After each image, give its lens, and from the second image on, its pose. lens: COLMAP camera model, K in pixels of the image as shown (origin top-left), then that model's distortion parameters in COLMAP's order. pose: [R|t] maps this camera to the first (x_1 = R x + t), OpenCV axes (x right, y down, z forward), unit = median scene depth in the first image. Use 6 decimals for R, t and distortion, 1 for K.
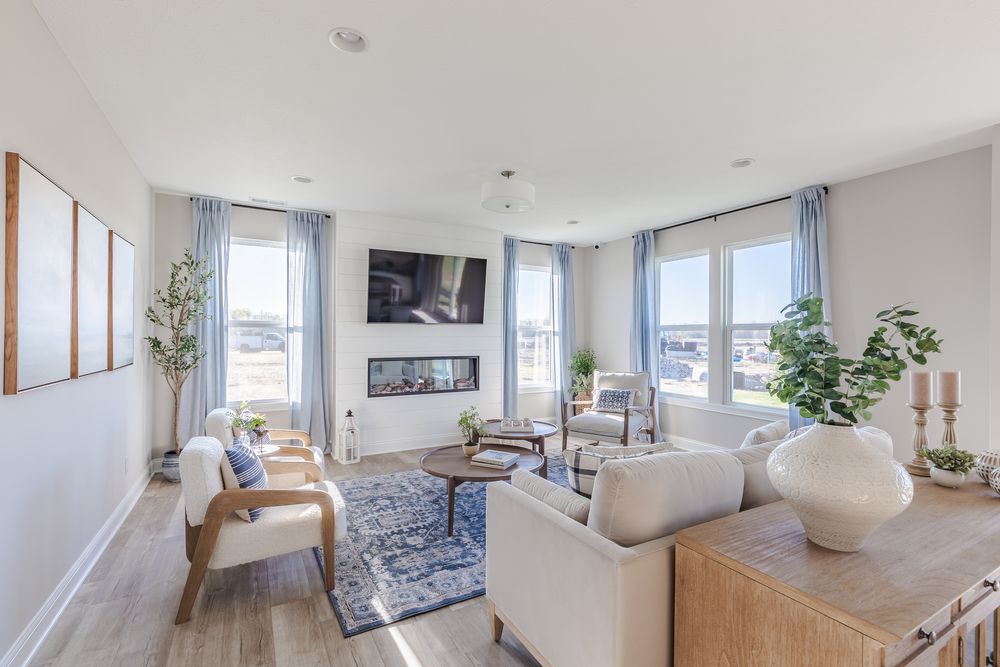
lens RADIAL K [[456.5, 0, 501.8], [0, 456.5, 334.4], [0, 0, 1]] dist [0.000097, 0.000043]
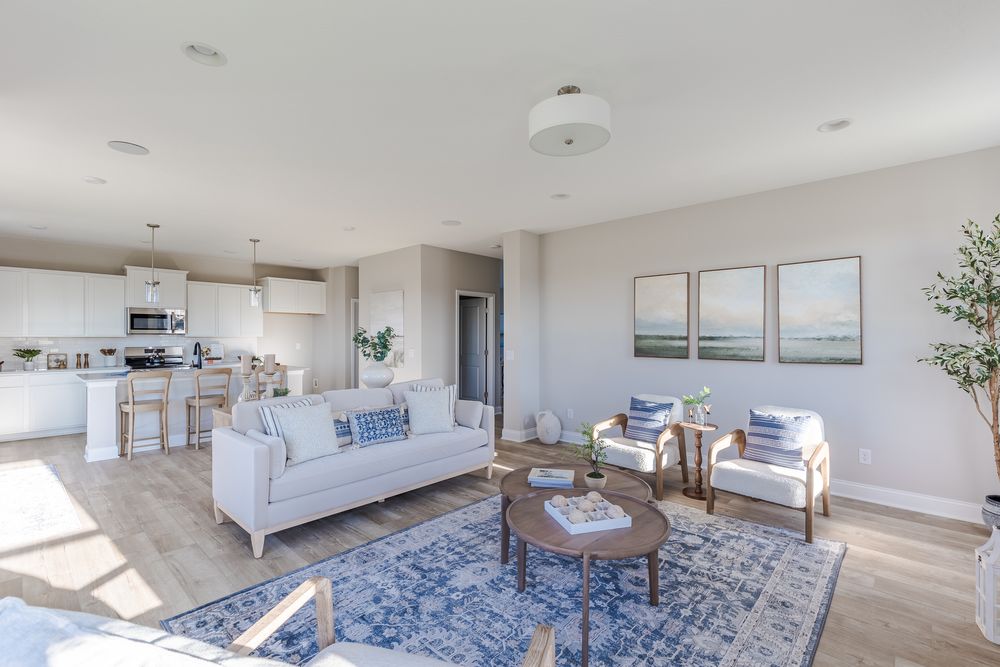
lens RADIAL K [[456.5, 0, 499.5], [0, 456.5, 335.0], [0, 0, 1]] dist [0.000097, 0.000043]
pose [[-0.948666, -0.006835, -0.316205, 0.309414], [-0.005050, 0.999966, -0.006463, 0.003500], [0.316238, -0.004534, -0.948669, 1.540024]]
